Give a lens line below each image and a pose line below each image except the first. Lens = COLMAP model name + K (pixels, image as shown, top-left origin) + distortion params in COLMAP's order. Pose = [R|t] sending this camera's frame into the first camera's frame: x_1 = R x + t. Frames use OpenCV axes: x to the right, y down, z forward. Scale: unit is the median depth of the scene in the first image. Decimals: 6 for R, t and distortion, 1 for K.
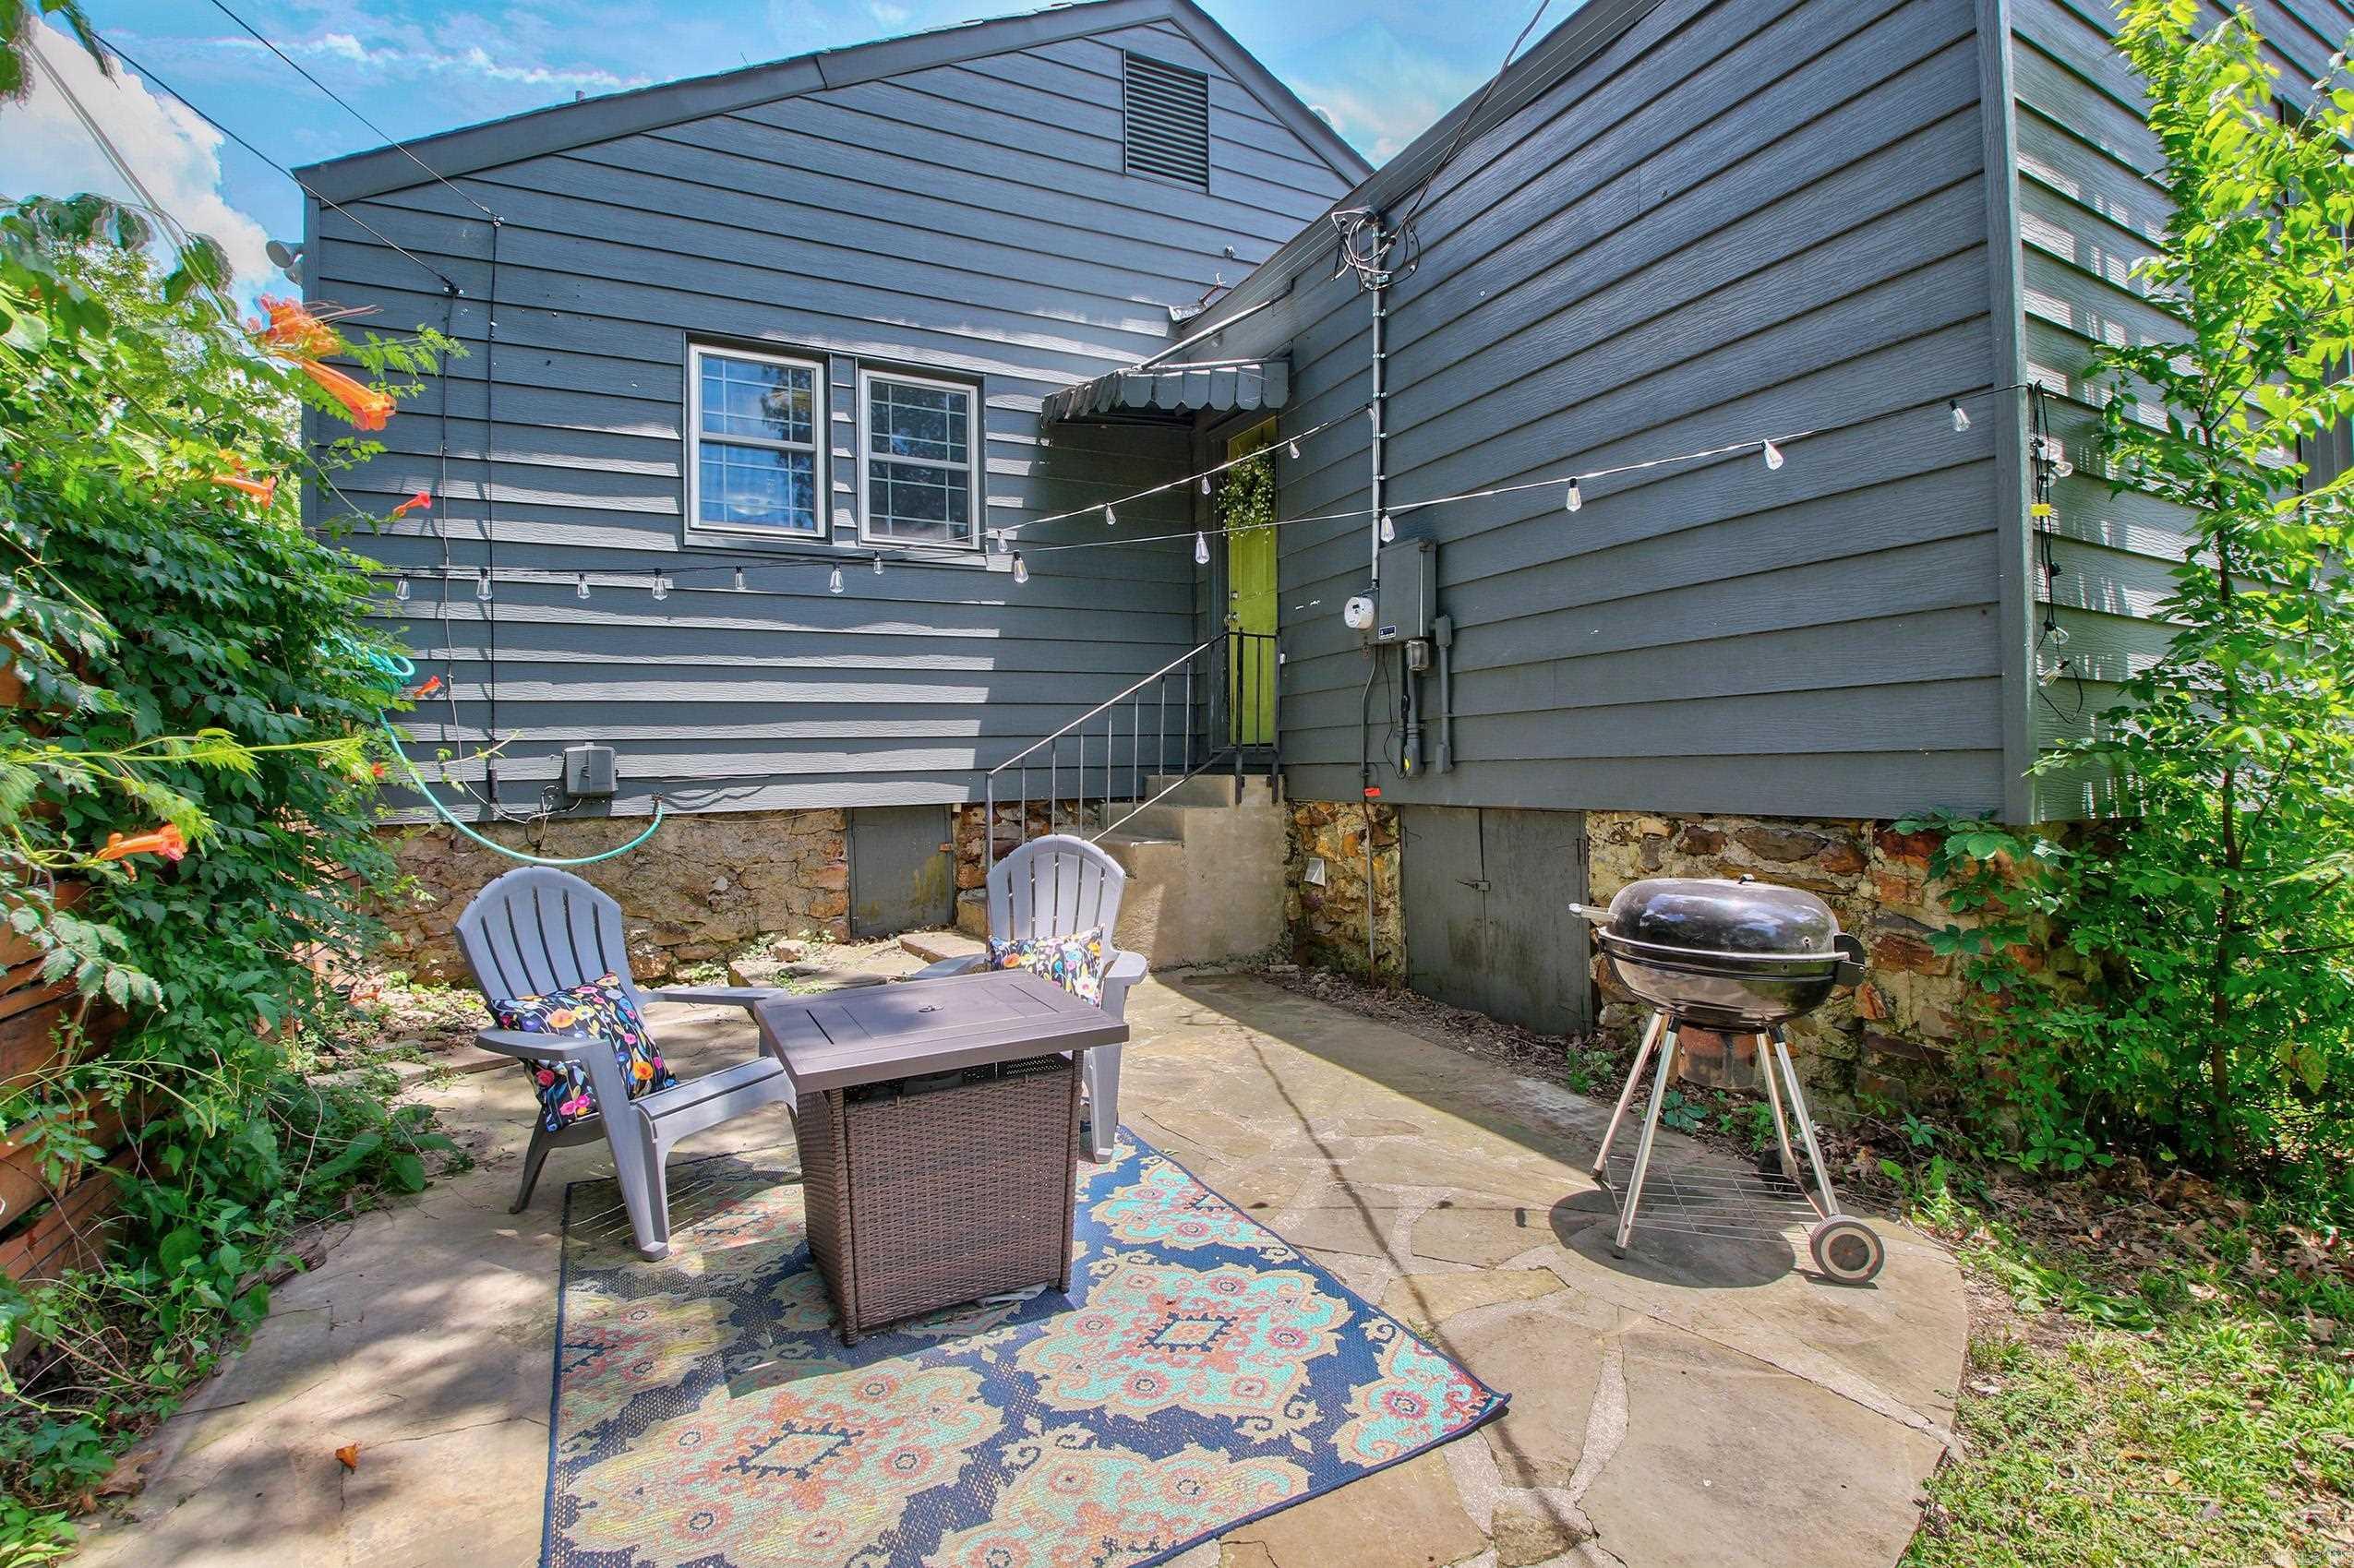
lens RADIAL K [[1087.6, 0, 1177.7], [0, 1087.6, 768.8], [0, 0, 1]] dist [0.022998, -0.035250]
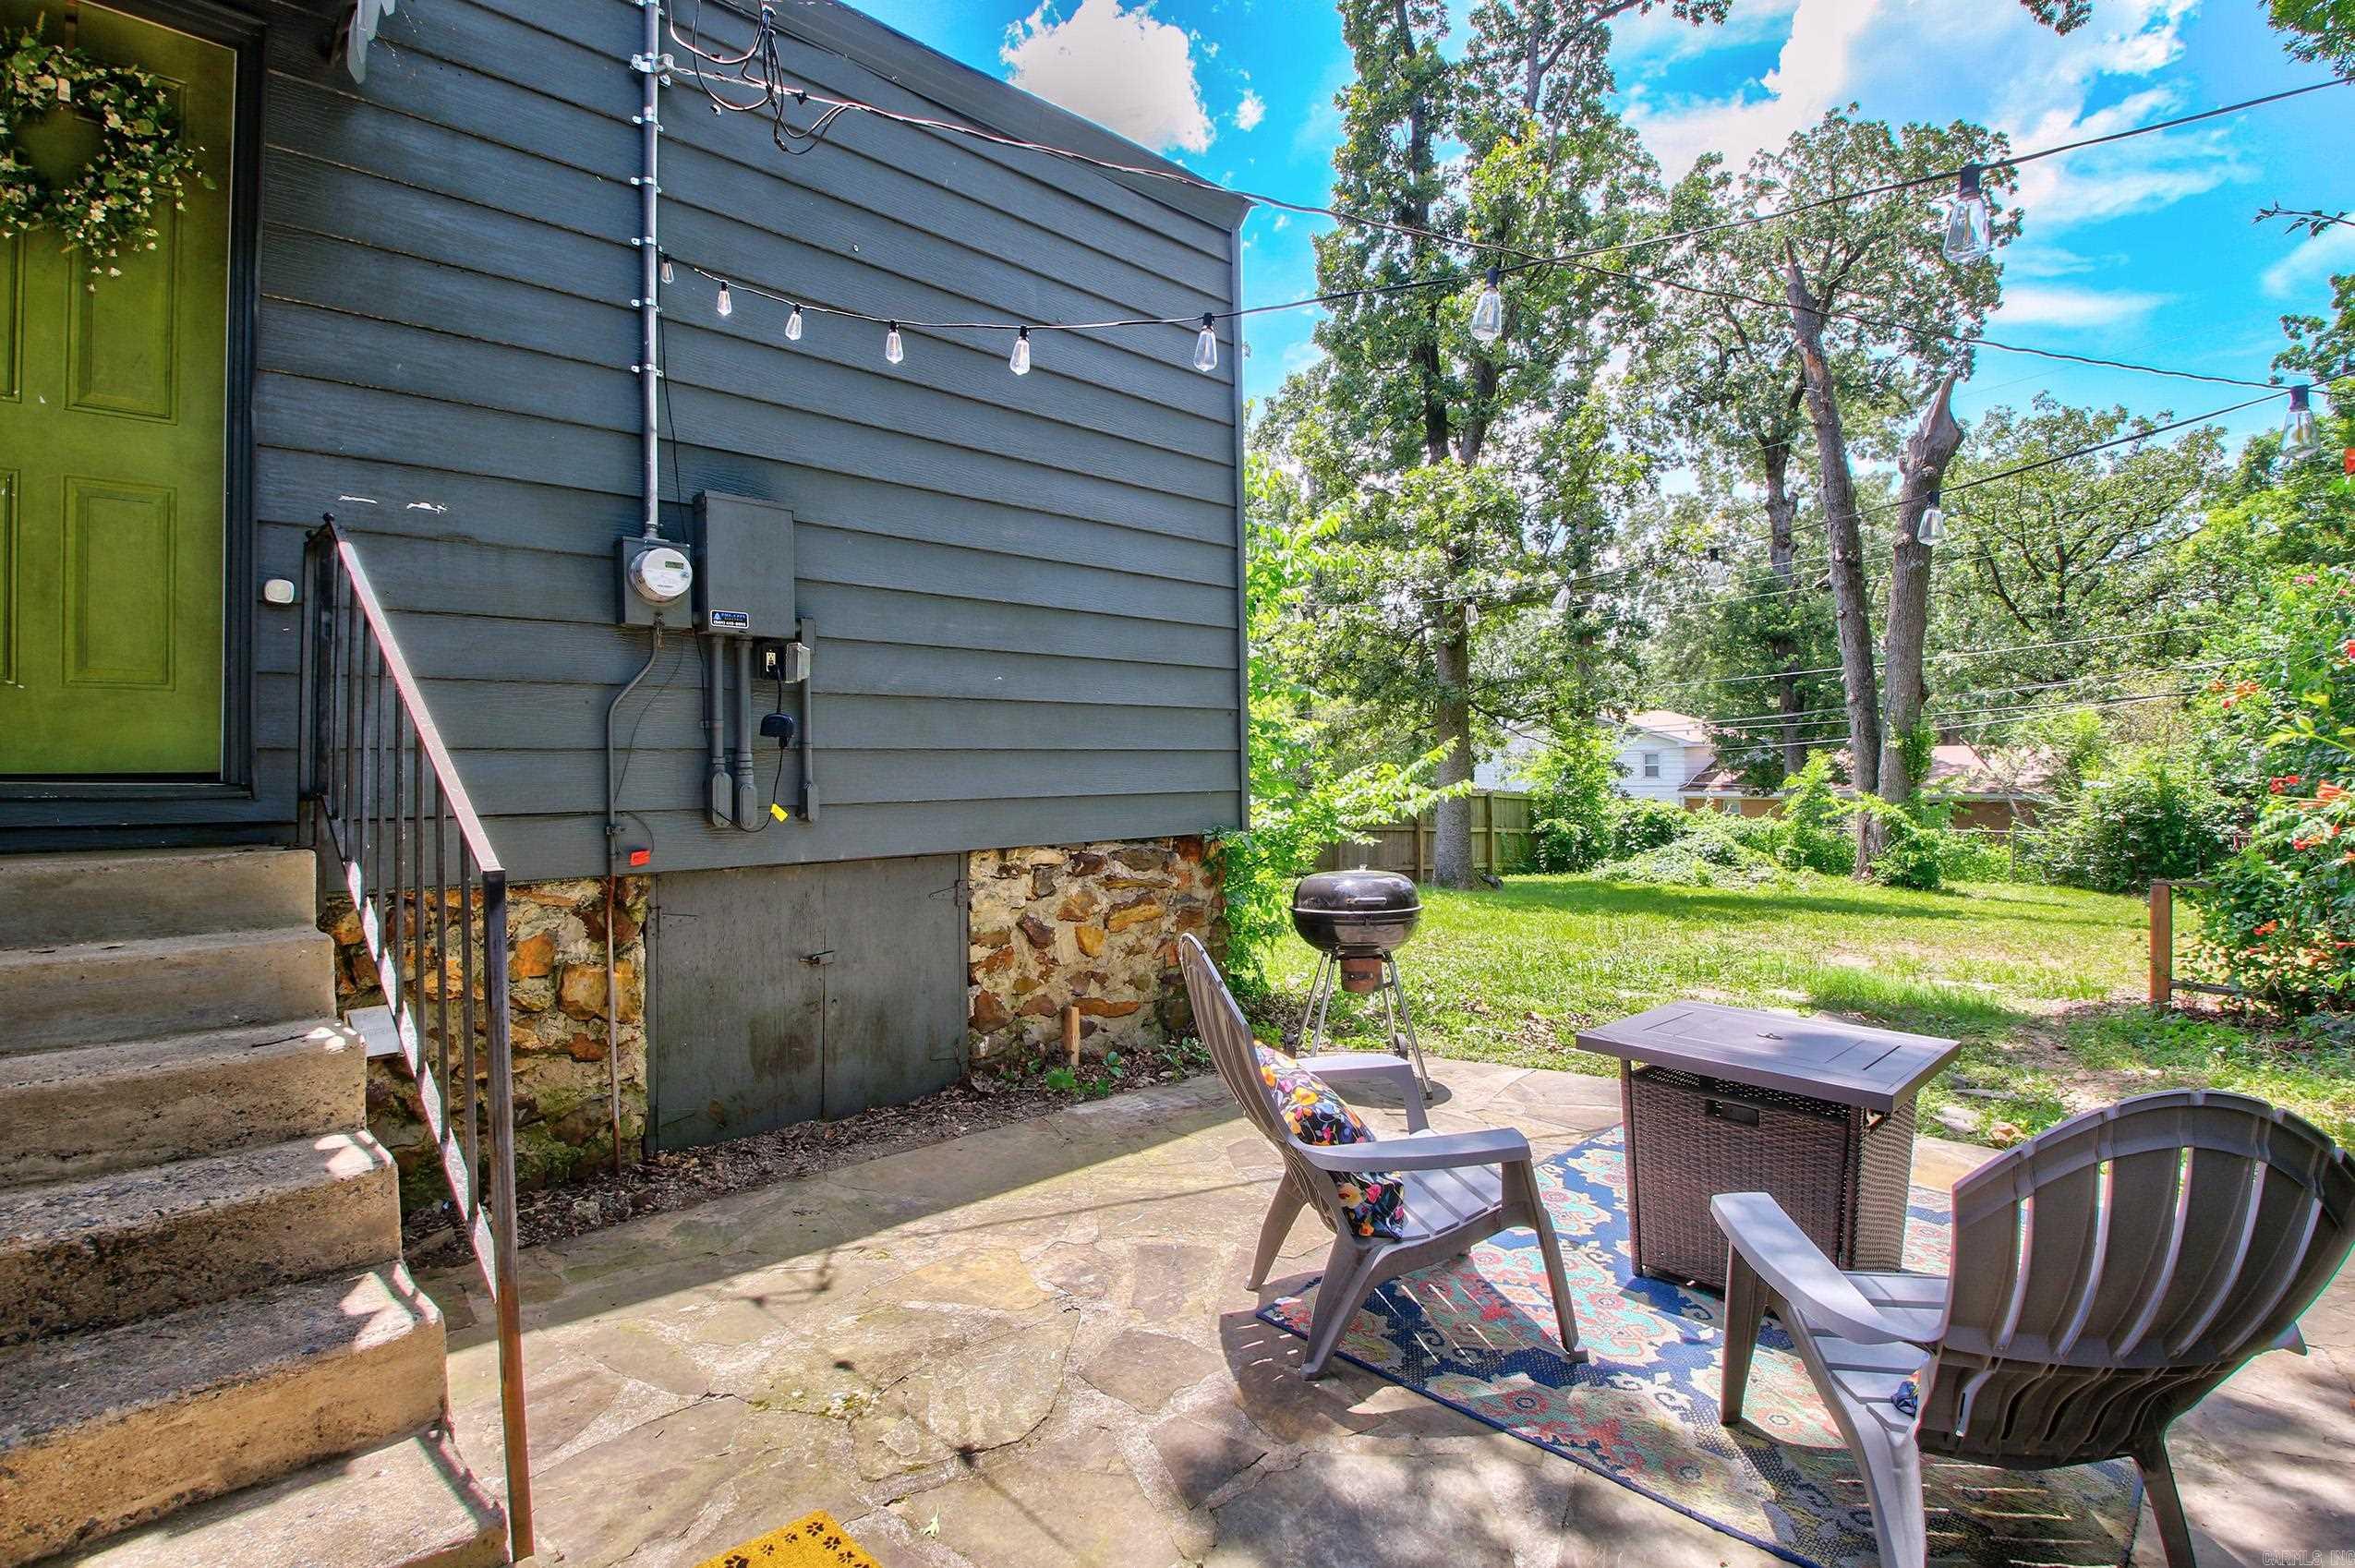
lens RADIAL K [[1088.1, 0, 1178.2], [0, 1088.1, 768.8], [0, 0, 1]] dist [0.022998, -0.035250]
pose [[-0.275690, 0.023590, 0.960957, -0.685680], [0.019662, 0.999628, -0.018898, -0.015336], [-0.961045, 0.013685, -0.276051, 1.154103]]
